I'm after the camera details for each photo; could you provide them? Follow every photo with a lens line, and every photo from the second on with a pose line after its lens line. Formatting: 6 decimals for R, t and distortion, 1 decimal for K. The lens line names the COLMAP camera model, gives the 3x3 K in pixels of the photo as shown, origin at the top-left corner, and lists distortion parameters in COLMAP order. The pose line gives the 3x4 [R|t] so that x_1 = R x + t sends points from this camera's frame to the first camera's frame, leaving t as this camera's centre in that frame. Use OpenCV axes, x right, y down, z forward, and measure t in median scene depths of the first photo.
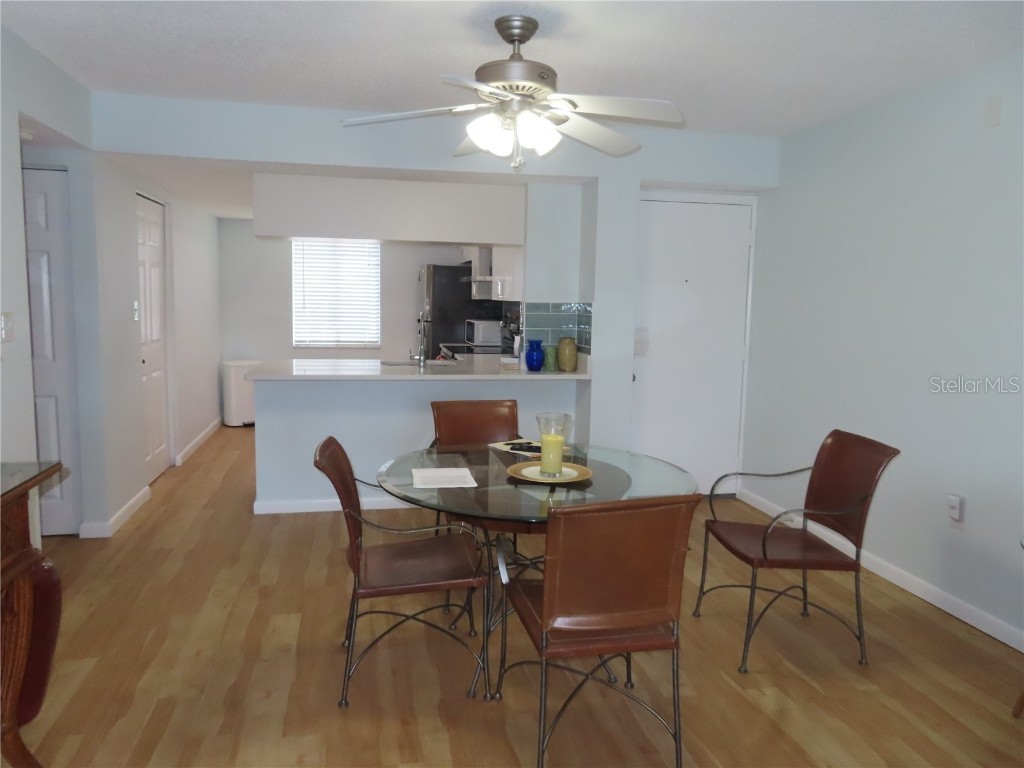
lens RADIAL K [[725.0, 0, 505.1], [0, 725.0, 382.5], [0, 0, 1]] dist [-0.008214, -0.000333]
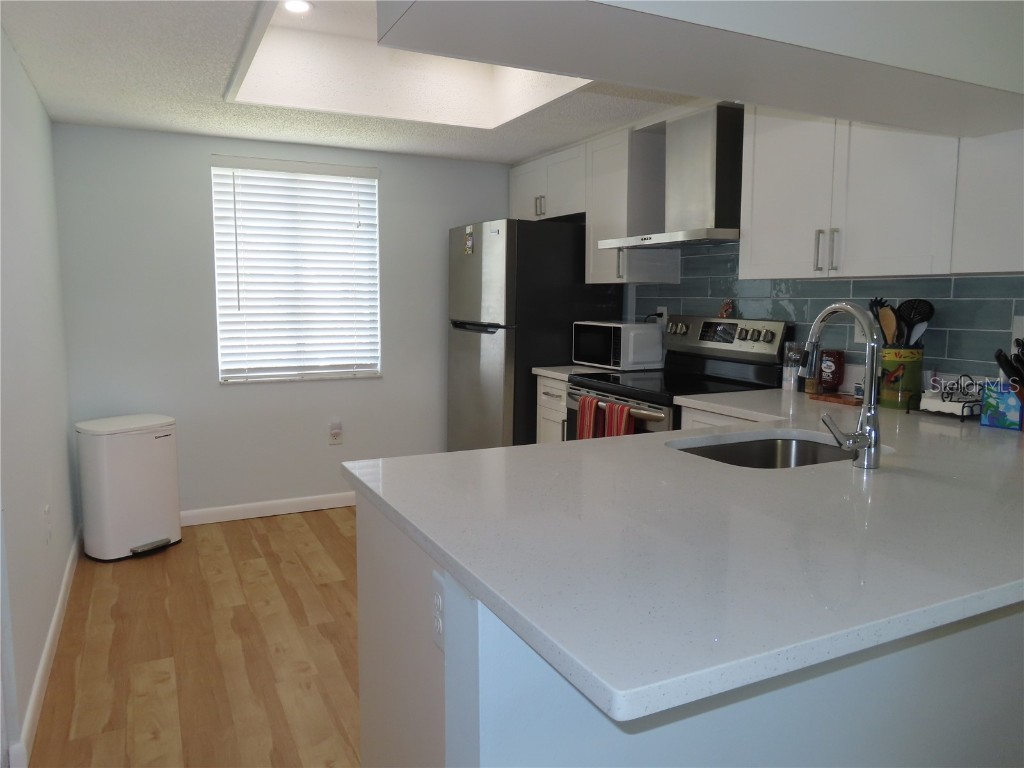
lens RADIAL K [[725.0, 0, 511.6], [0, 725.0, 384.5], [0, 0, 1]] dist [-0.008214, -0.000333]
pose [[0.966146, -0.045083, 0.254025, -0.357681], [0.043574, 0.998983, 0.011567, -0.072261], [-0.254288, -0.000106, 0.967128, 0.723835]]
